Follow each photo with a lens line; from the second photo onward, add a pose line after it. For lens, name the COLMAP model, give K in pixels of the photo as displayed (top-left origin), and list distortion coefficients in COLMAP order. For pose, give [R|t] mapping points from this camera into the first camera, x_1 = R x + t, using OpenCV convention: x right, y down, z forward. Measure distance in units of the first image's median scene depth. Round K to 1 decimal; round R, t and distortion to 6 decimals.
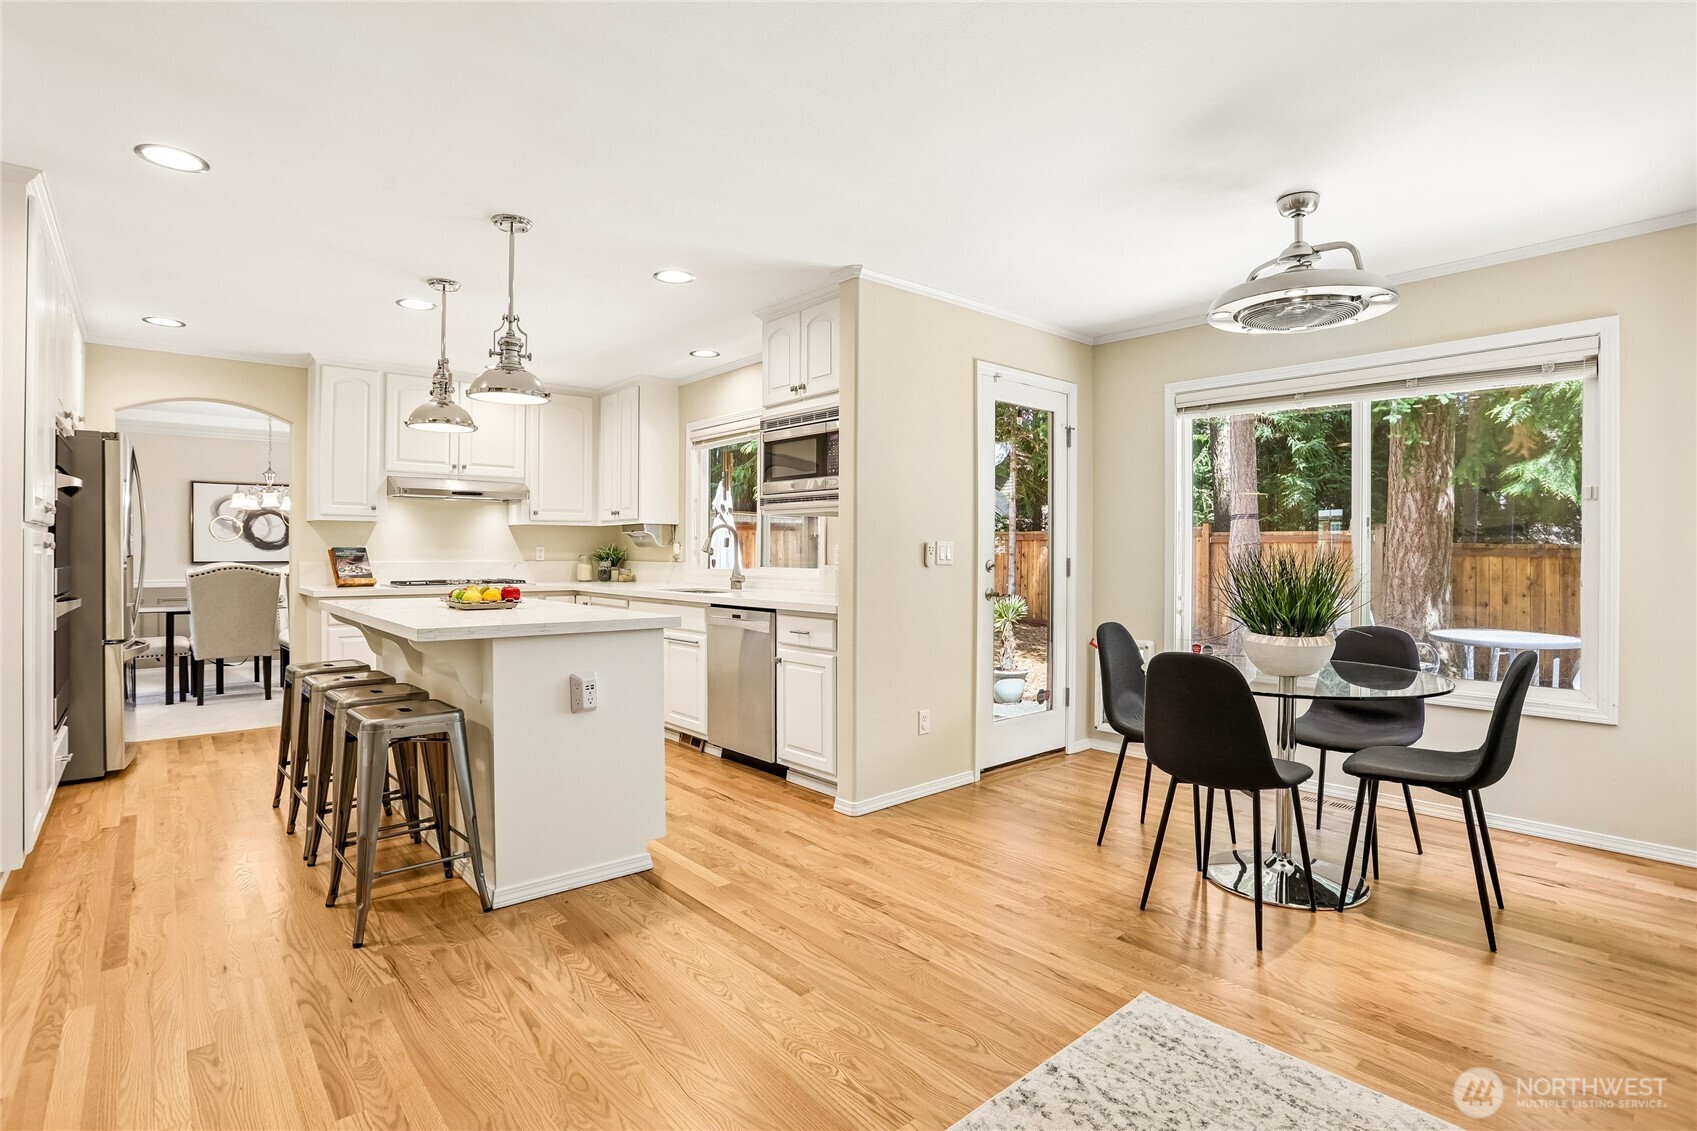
lens RADIAL K [[841.5, 0, 846.3], [0, 841.5, 546.2], [0, 0, 1]] dist [-0.062470, 0.025276]
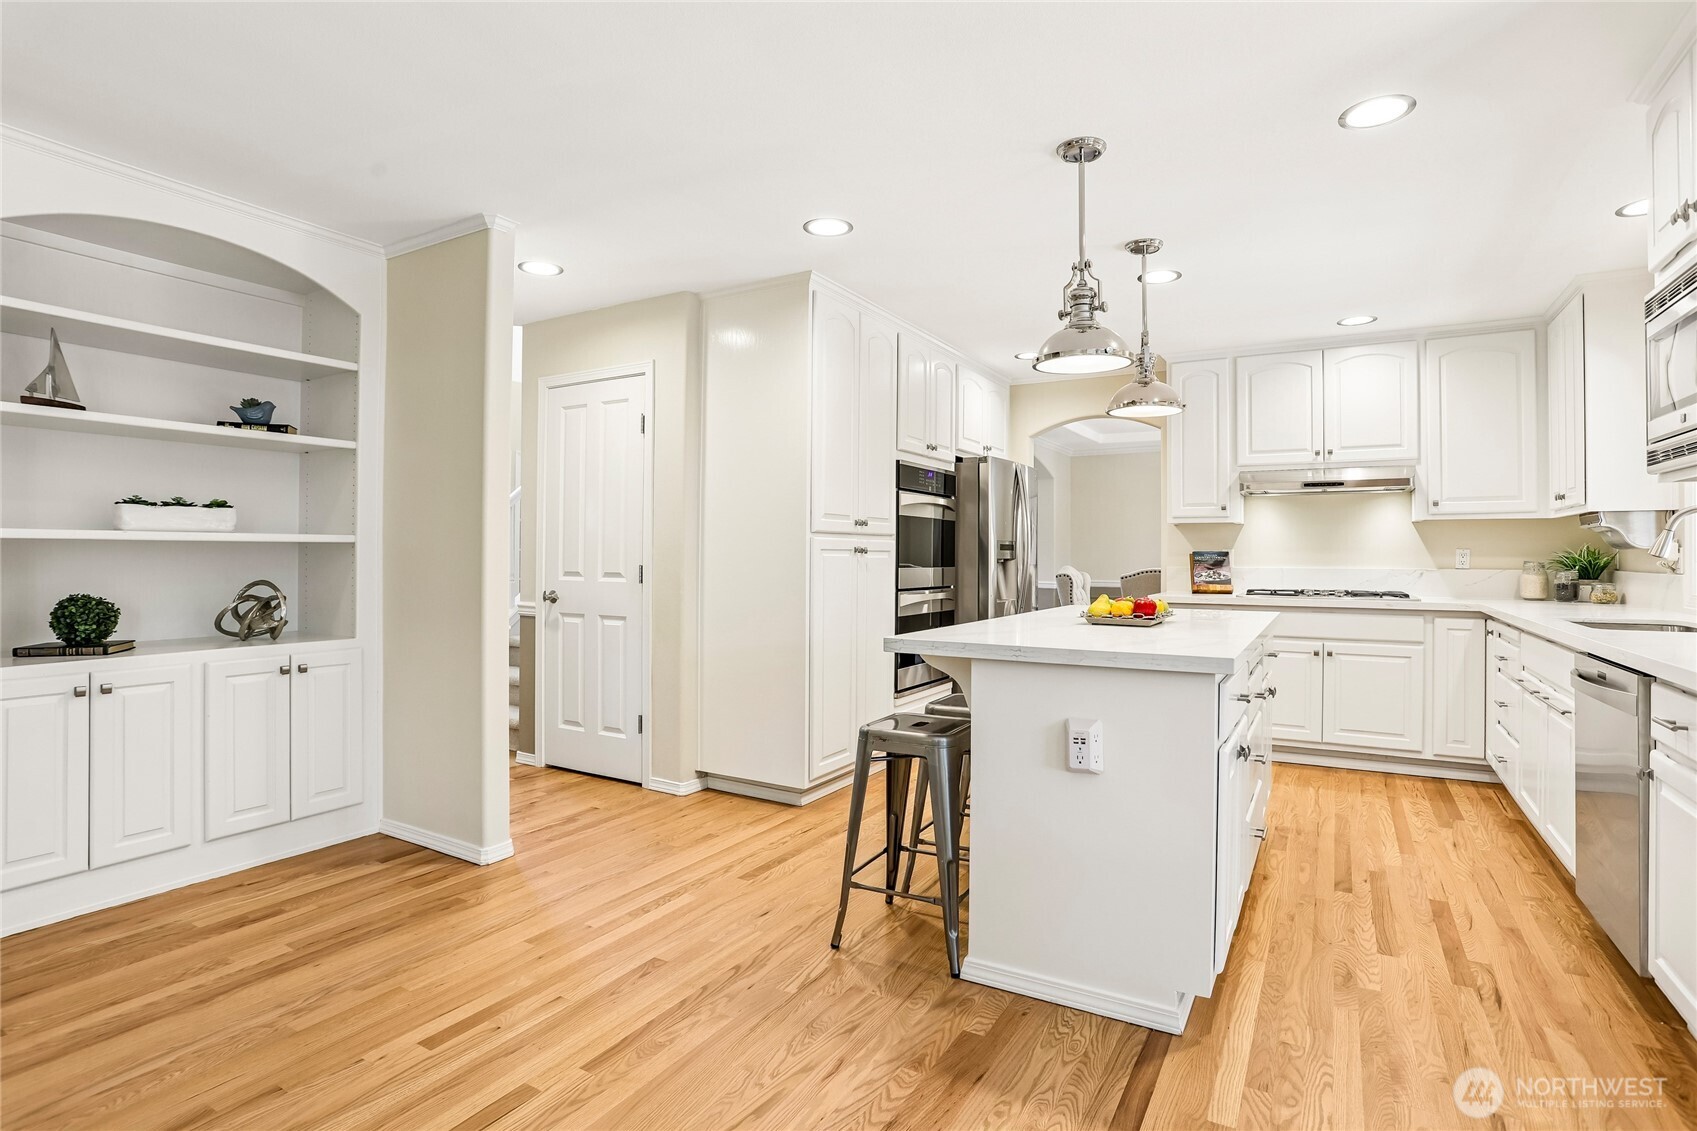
lens RADIAL K [[841.5, 0, 844.7], [0, 841.5, 557.2], [0, 0, 1]] dist [-0.062470, 0.025276]
pose [[0.323200, 0.001872, -0.946329, 0.227984], [0.004929, 0.999981, 0.003662, 0.003281], [0.946318, -0.005848, 0.323184, 0.415109]]
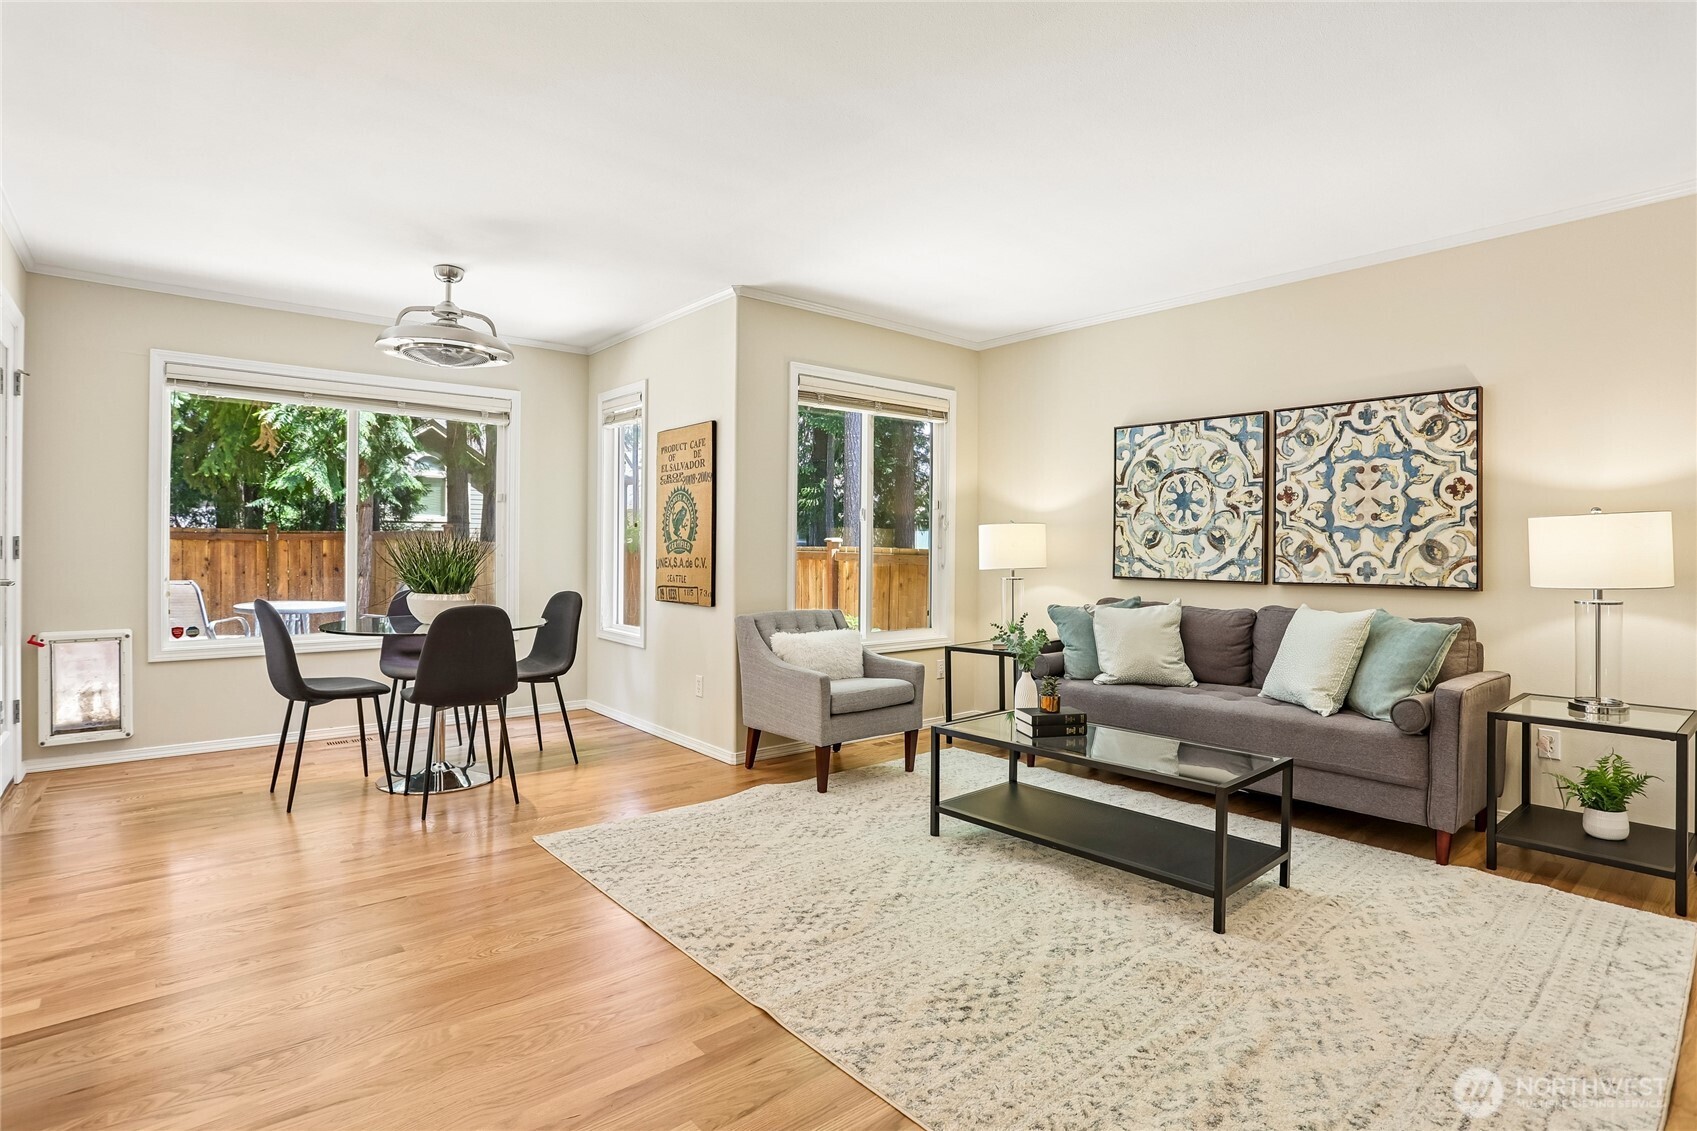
lens RADIAL K [[841.5, 0, 856.9], [0, 841.5, 563.6], [0, 0, 1]] dist [-0.062470, 0.025276]
pose [[0.013030, -0.024581, 0.999613, -0.583363], [-0.015611, 0.999571, 0.024784, 0.009497], [-0.999793, -0.015928, 0.012640, 0.228149]]
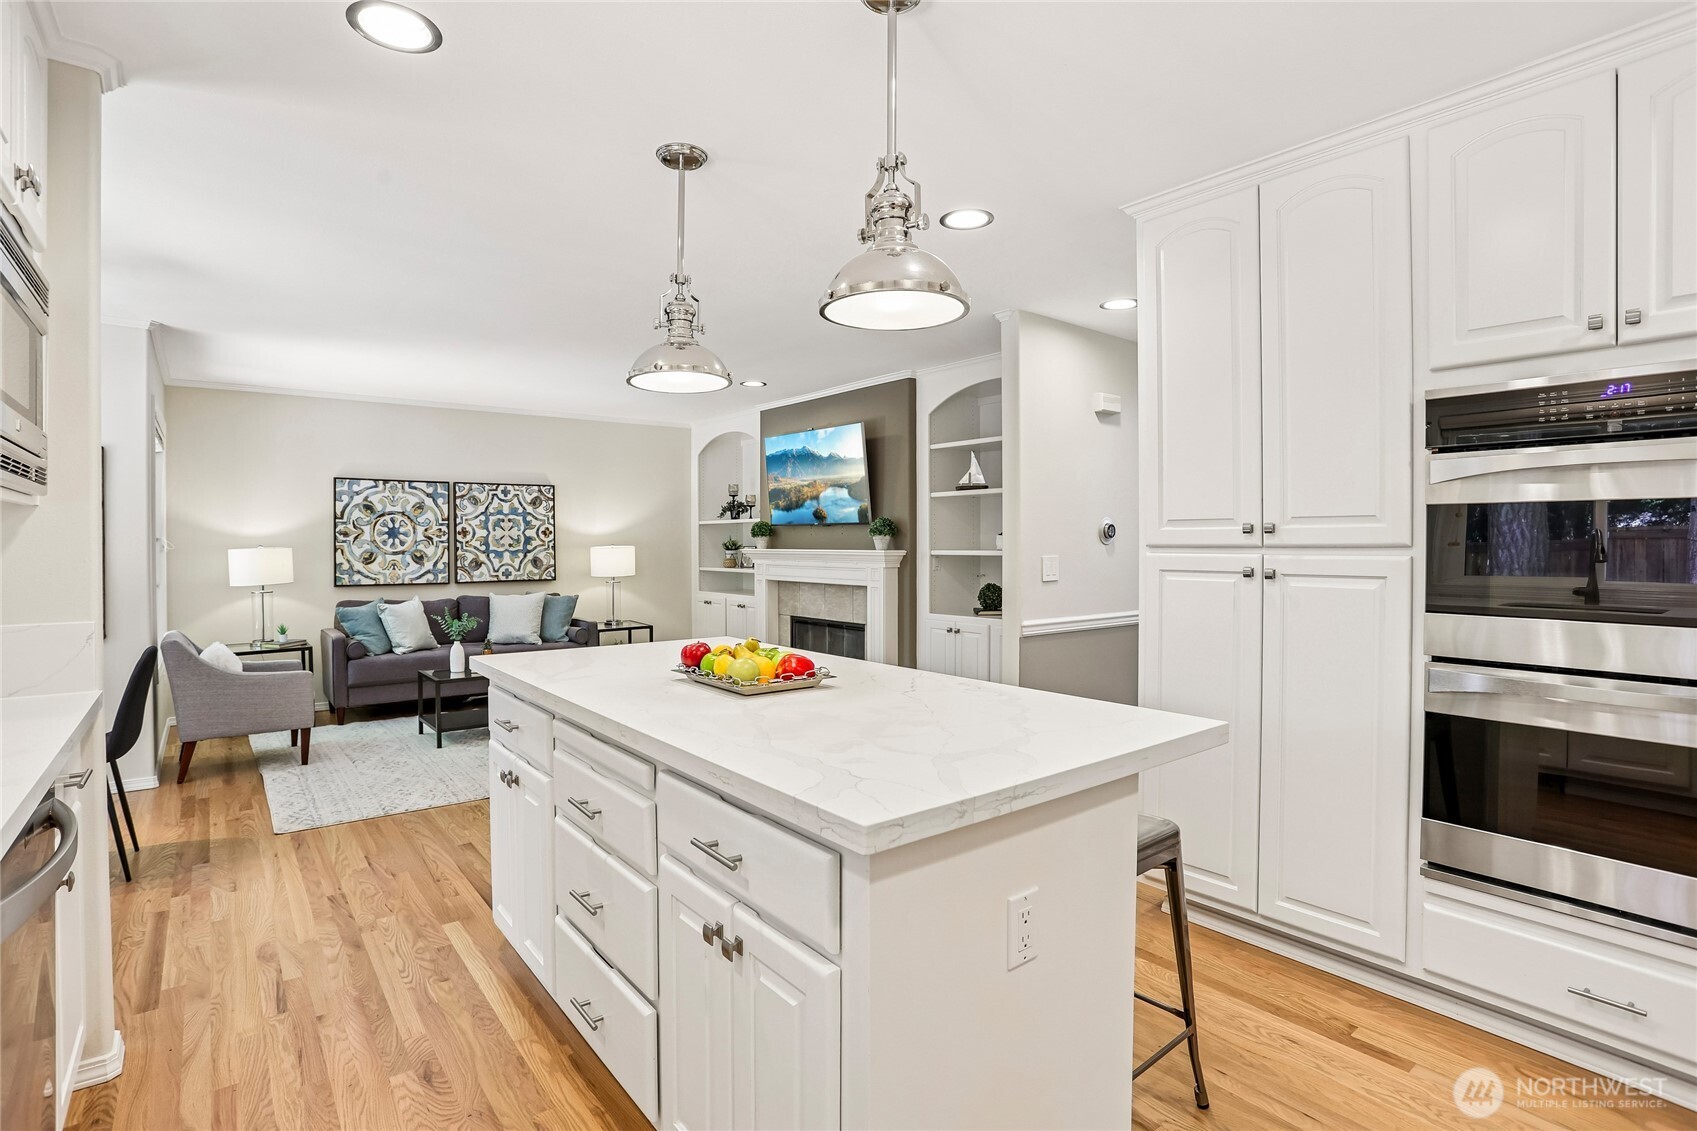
lens RADIAL K [[841.5, 0, 856.4], [0, 841.5, 554.2], [0, 0, 1]] dist [-0.062470, 0.025276]
pose [[-0.999249, -0.003322, 0.038599, -0.475148], [-0.003205, 0.999990, 0.003091, -0.016978], [-0.038609, 0.002965, -0.999250, 1.413066]]
